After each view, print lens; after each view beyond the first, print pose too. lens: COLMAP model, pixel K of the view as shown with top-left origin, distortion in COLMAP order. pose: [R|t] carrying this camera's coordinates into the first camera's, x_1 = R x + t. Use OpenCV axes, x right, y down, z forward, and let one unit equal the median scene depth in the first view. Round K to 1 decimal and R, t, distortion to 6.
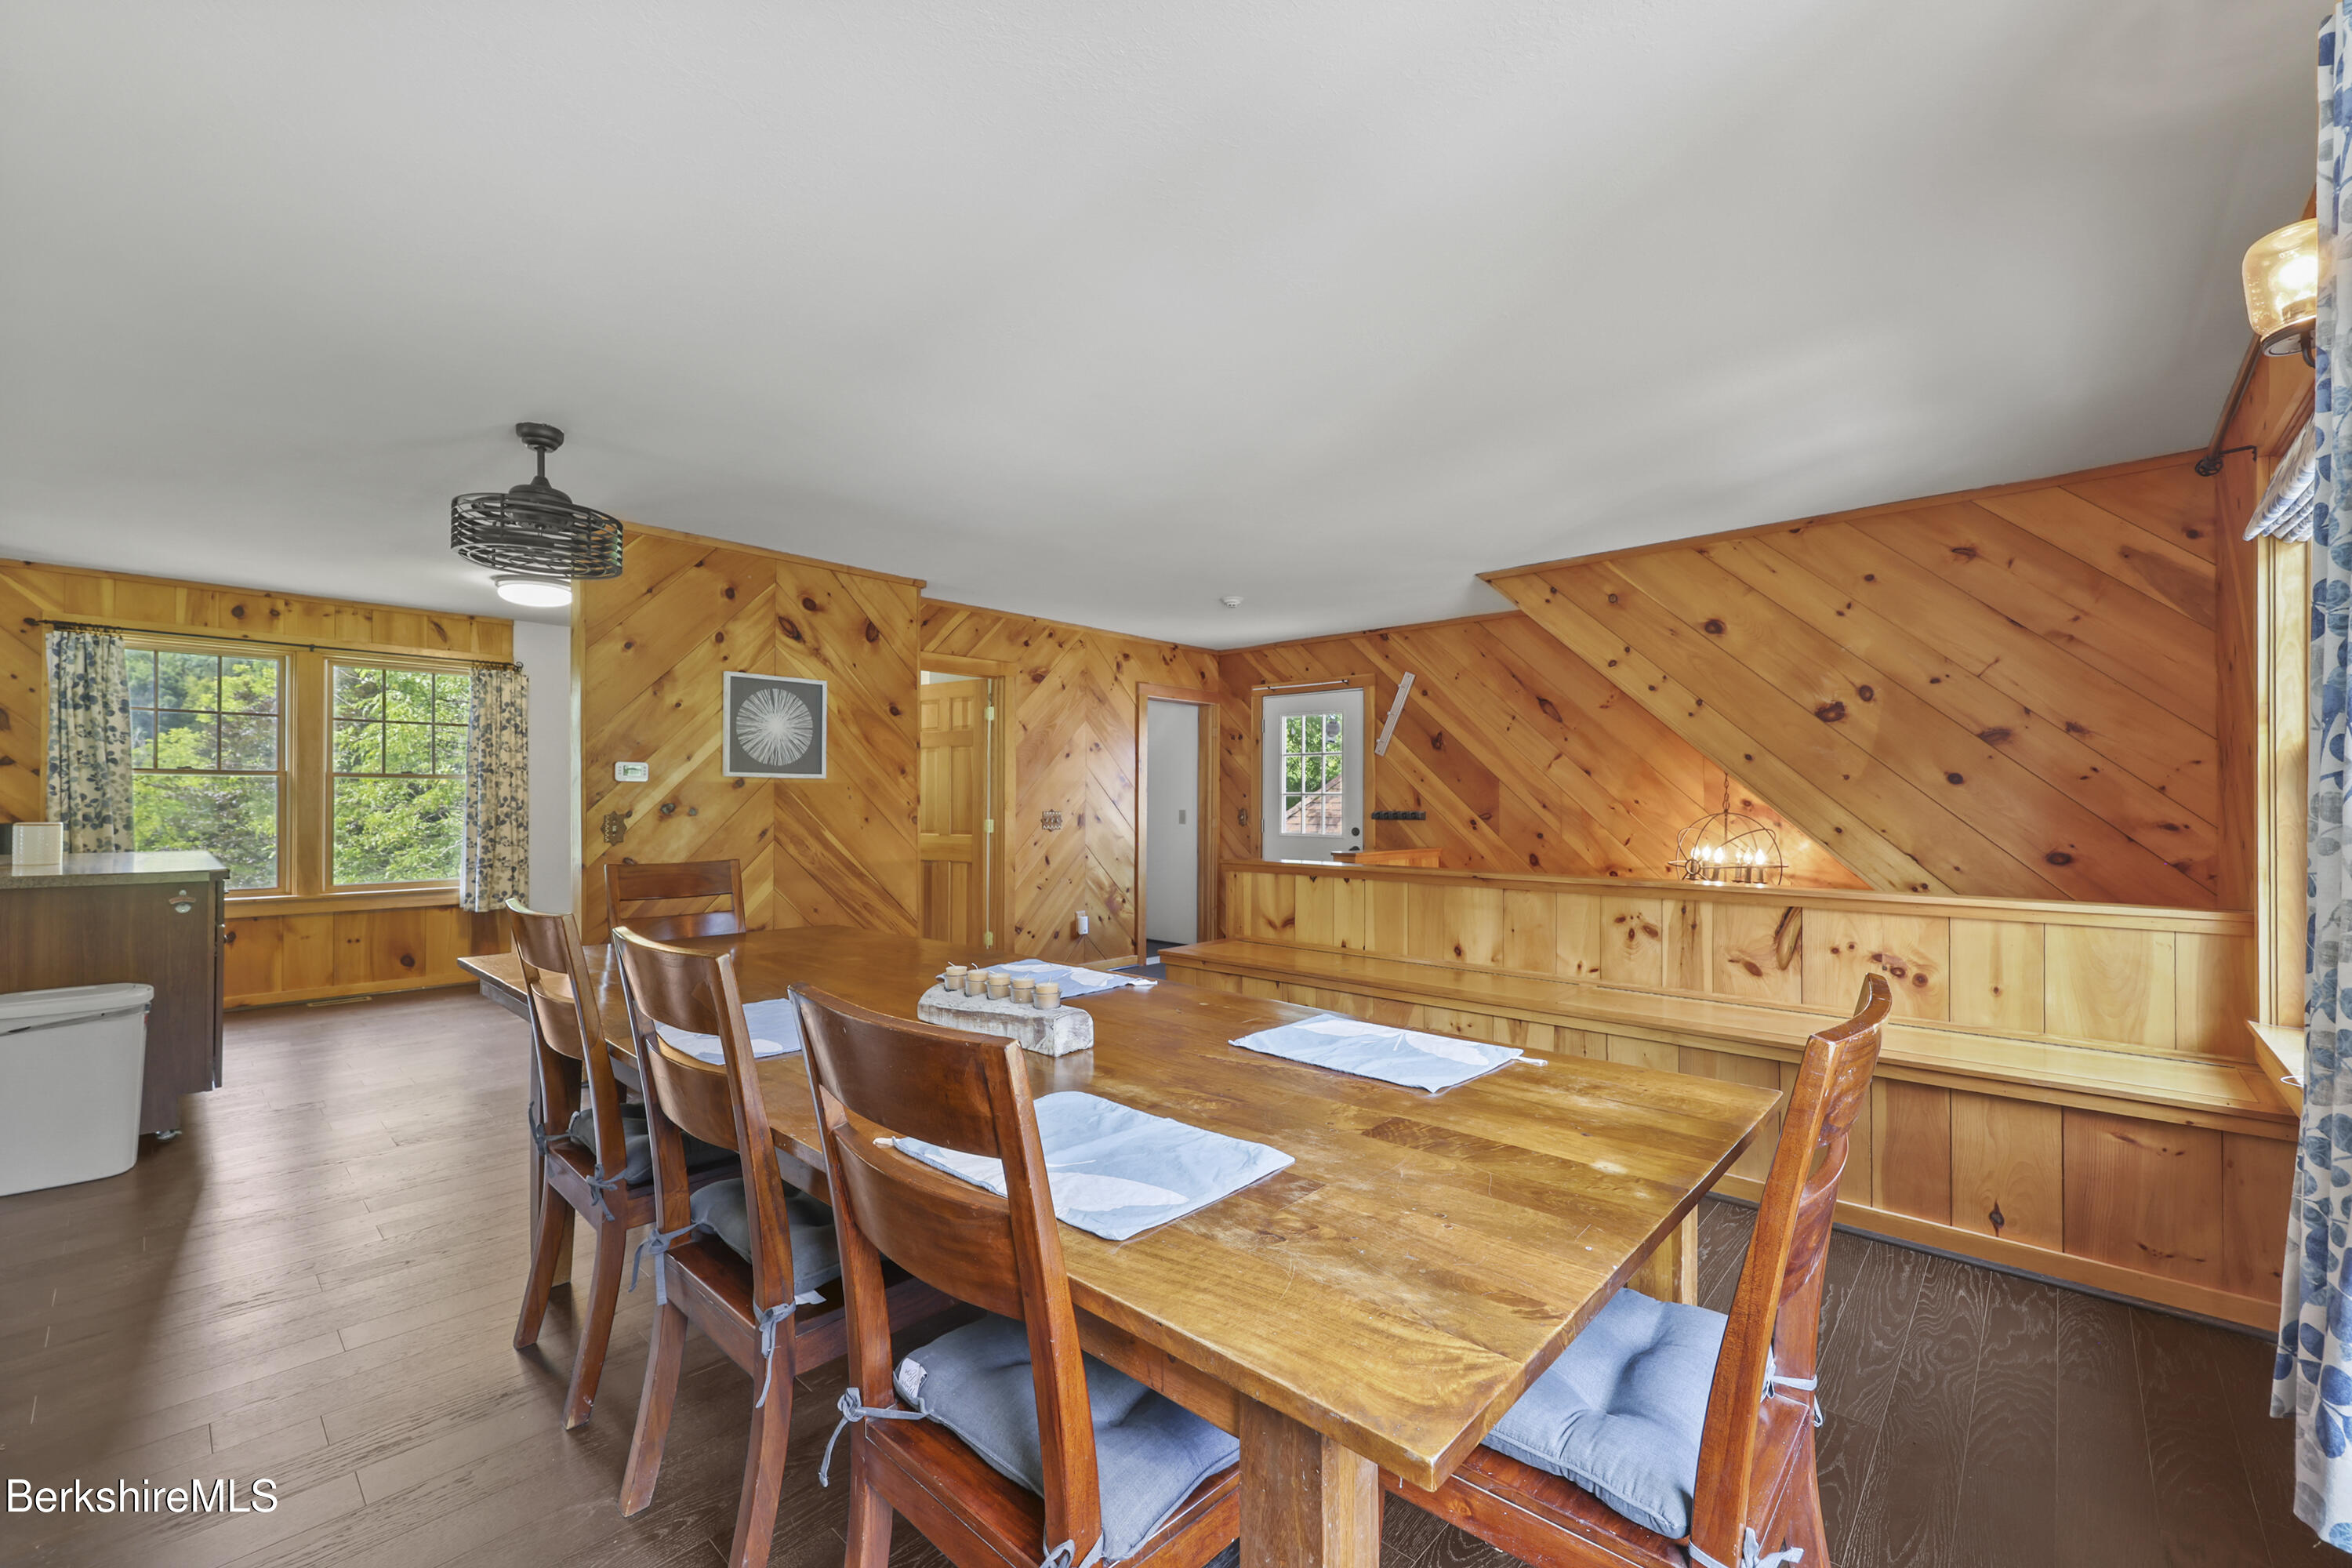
lens RADIAL K [[957.8, 0, 1181.7], [0, 957.8, 791.9], [0, 0, 1]] dist [-0.002130, -0.000019]
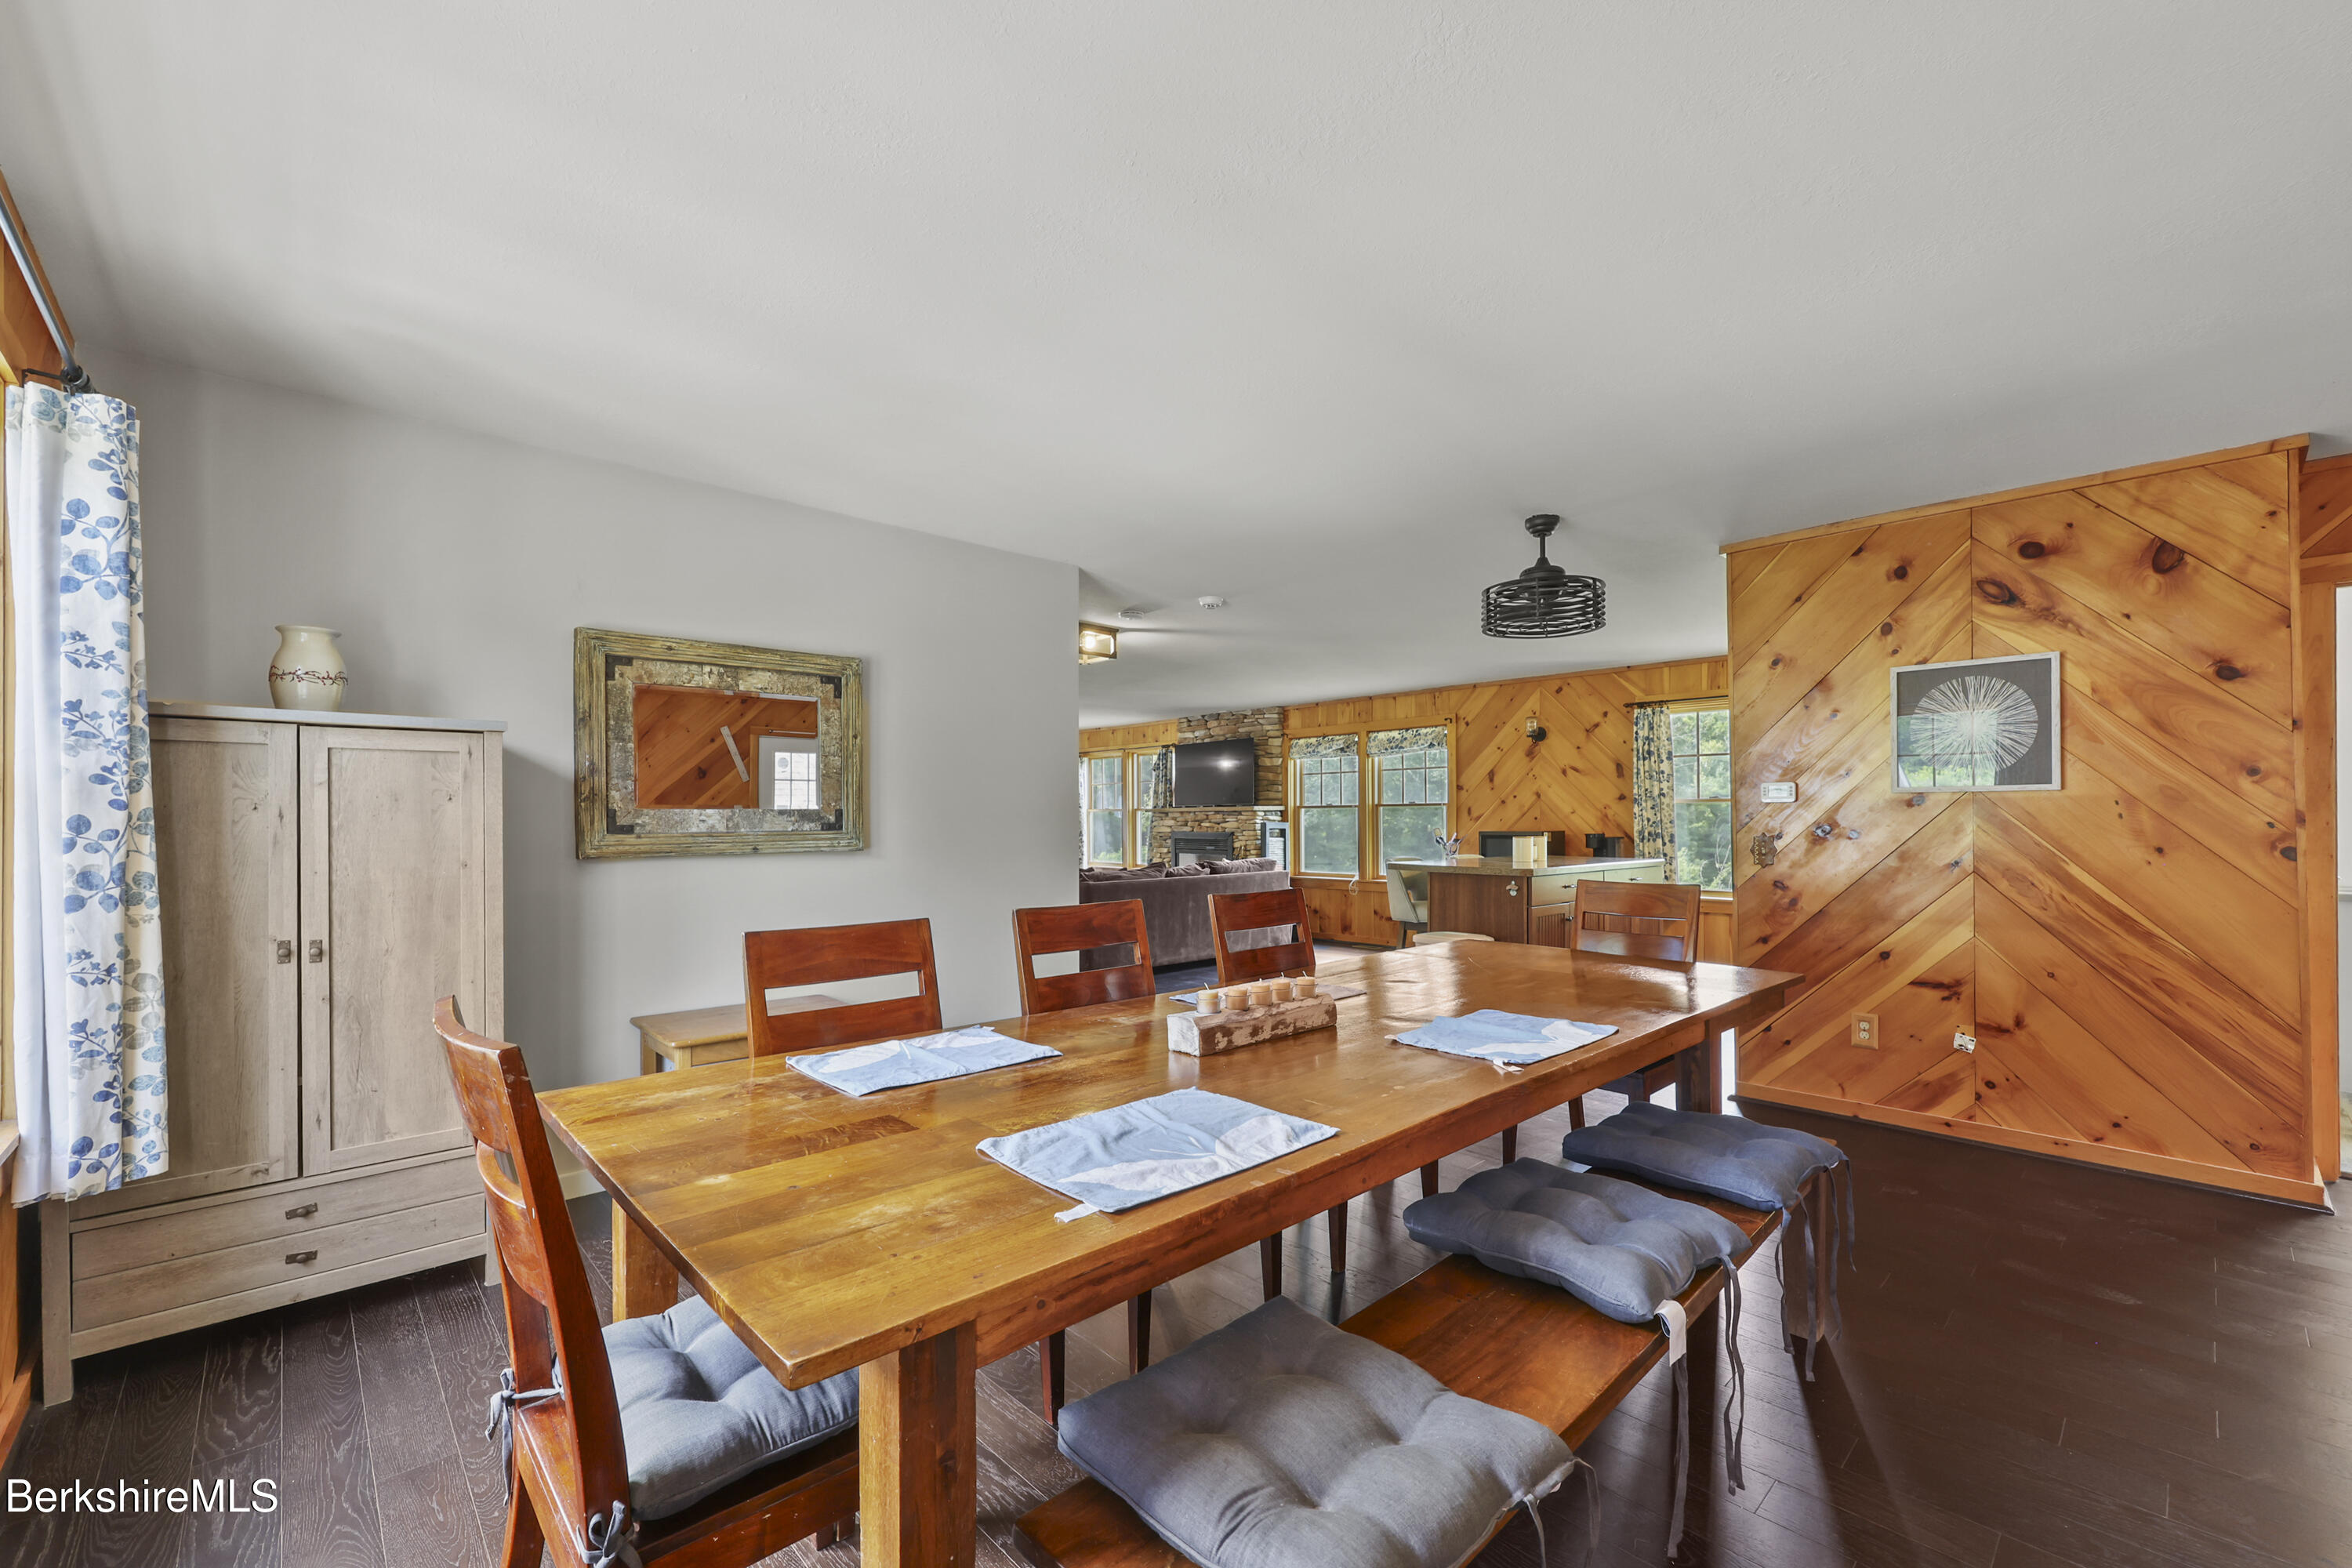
lens RADIAL K [[957.8, 0, 1181.7], [0, 957.8, 791.9], [0, 0, 1]] dist [-0.002130, -0.000019]
pose [[-0.072691, -0.033802, -0.996782, 0.399781], [0.012751, 0.999312, -0.034817, 0.004268], [0.997273, -0.015241, -0.072210, 0.435609]]
